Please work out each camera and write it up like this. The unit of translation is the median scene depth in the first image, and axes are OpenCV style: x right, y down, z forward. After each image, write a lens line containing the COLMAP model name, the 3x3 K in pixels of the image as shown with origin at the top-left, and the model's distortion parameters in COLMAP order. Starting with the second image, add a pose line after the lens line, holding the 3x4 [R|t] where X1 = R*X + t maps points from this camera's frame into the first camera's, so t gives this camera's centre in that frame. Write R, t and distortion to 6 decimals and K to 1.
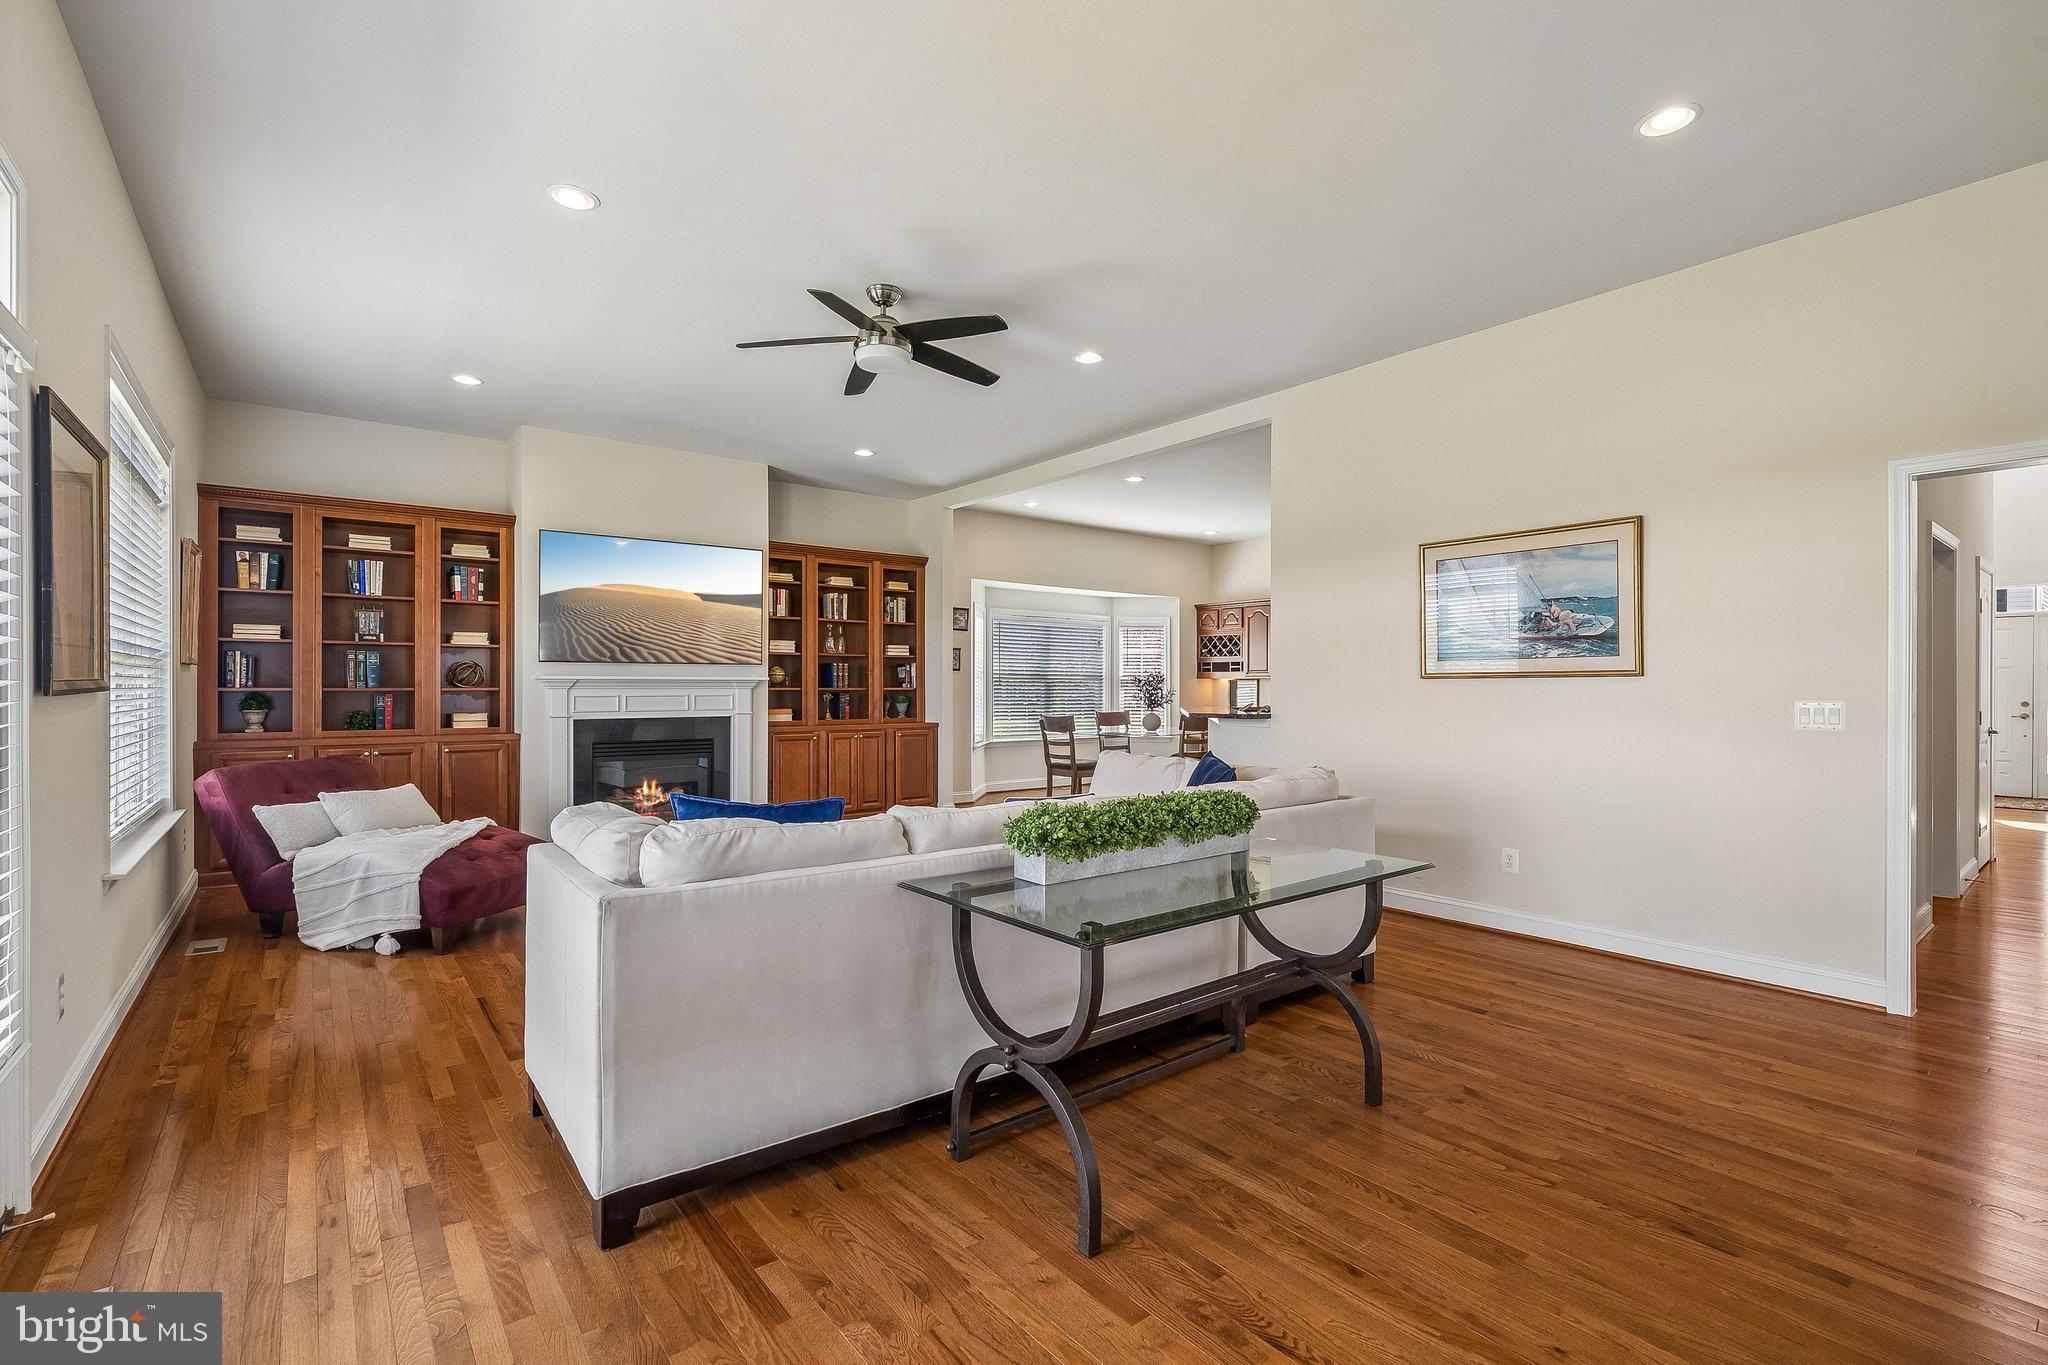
lens RADIAL K [[913.8, 0, 1023.2], [0, 913.8, 689.2], [0, 0, 1]] dist [-0.012888, 0.000269]
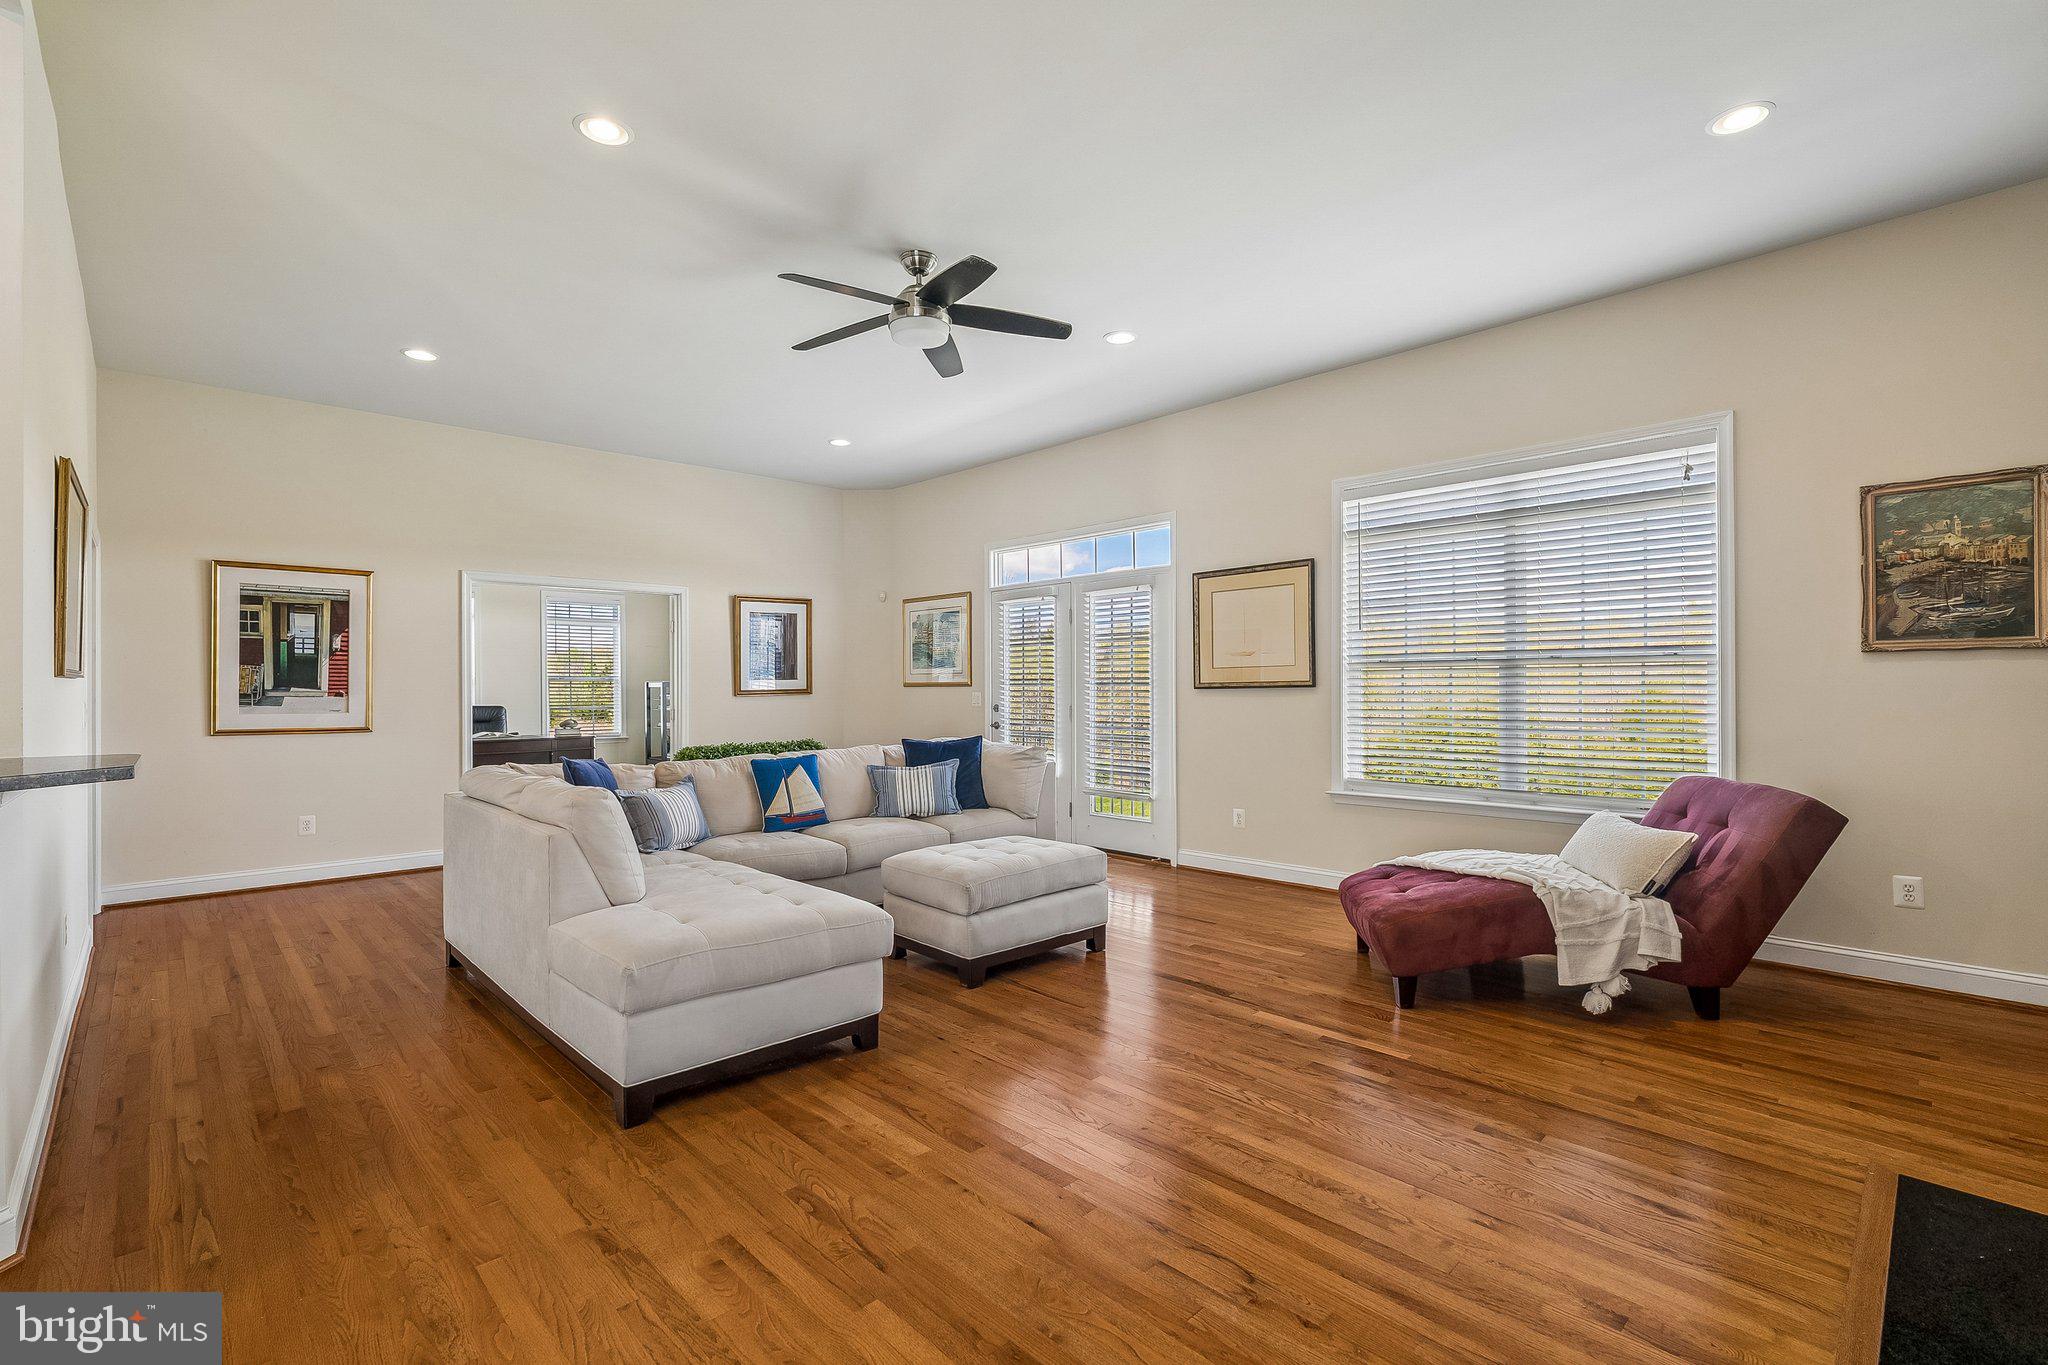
lens RADIAL K [[912.4, 0, 1024.0], [0, 912.4, 682.5], [0, 0, 1]] dist [-0.012460, 0.000100]
pose [[-0.994951, 0.003664, -0.100297, -0.122251], [0.003772, 0.999992, -0.000884, -0.004304], [0.100293, -0.001258, -0.994957, 1.424346]]
